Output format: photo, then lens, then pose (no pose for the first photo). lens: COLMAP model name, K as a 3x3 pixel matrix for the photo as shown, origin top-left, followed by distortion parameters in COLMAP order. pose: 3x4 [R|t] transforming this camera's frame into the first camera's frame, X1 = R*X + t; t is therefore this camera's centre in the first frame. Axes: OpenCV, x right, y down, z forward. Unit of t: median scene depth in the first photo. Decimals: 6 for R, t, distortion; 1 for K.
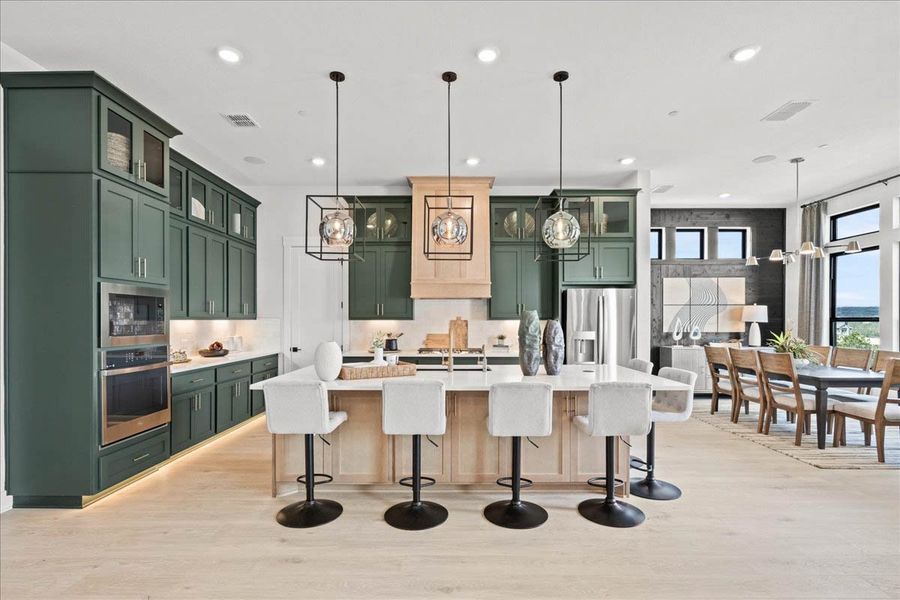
lens RADIAL K [[431.5, 0, 450.0], [0, 431.5, 326.8], [0, 0, 1]] dist [0.002100, 0.000501]
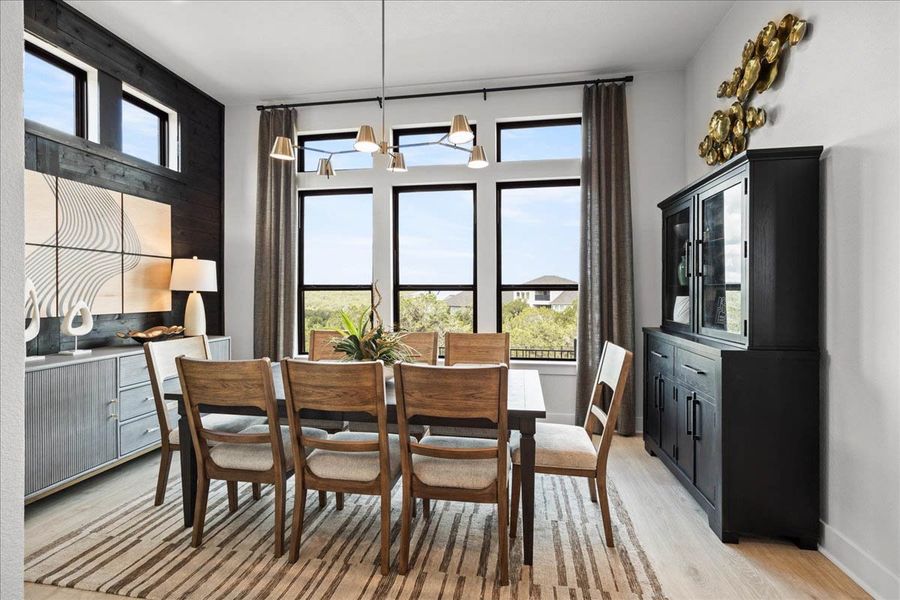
lens RADIAL K [[419.5, 0, 450.1], [0, 419.5, 293.8], [0, 0, 1]] dist [0.000280, -0.000096]
pose [[0.152040, -0.001936, 0.988373, 0.266197], [0.013387, 0.999910, -0.000101, -0.004168], [-0.988284, 0.013247, 0.152052, 0.667521]]
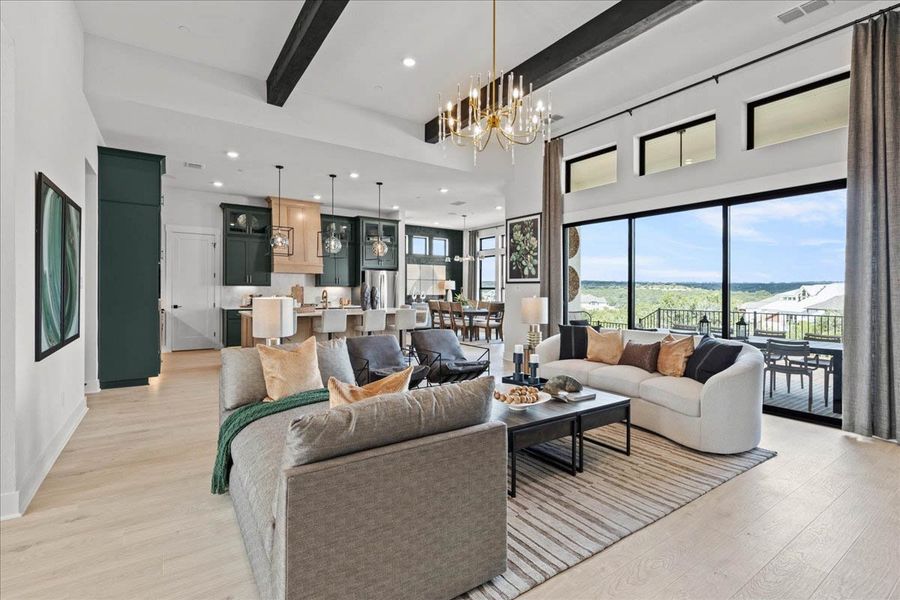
lens RADIAL K [[419.5, 0, 450.1], [0, 419.5, 293.8], [0, 0, 1]] dist [0.000280, -0.000096]
pose [[0.822719, 0.002078, 0.568444, -0.380843], [-0.000540, 0.999996, -0.002874, 0.014233], [-0.568447, 0.002058, 0.822717, -0.578164]]
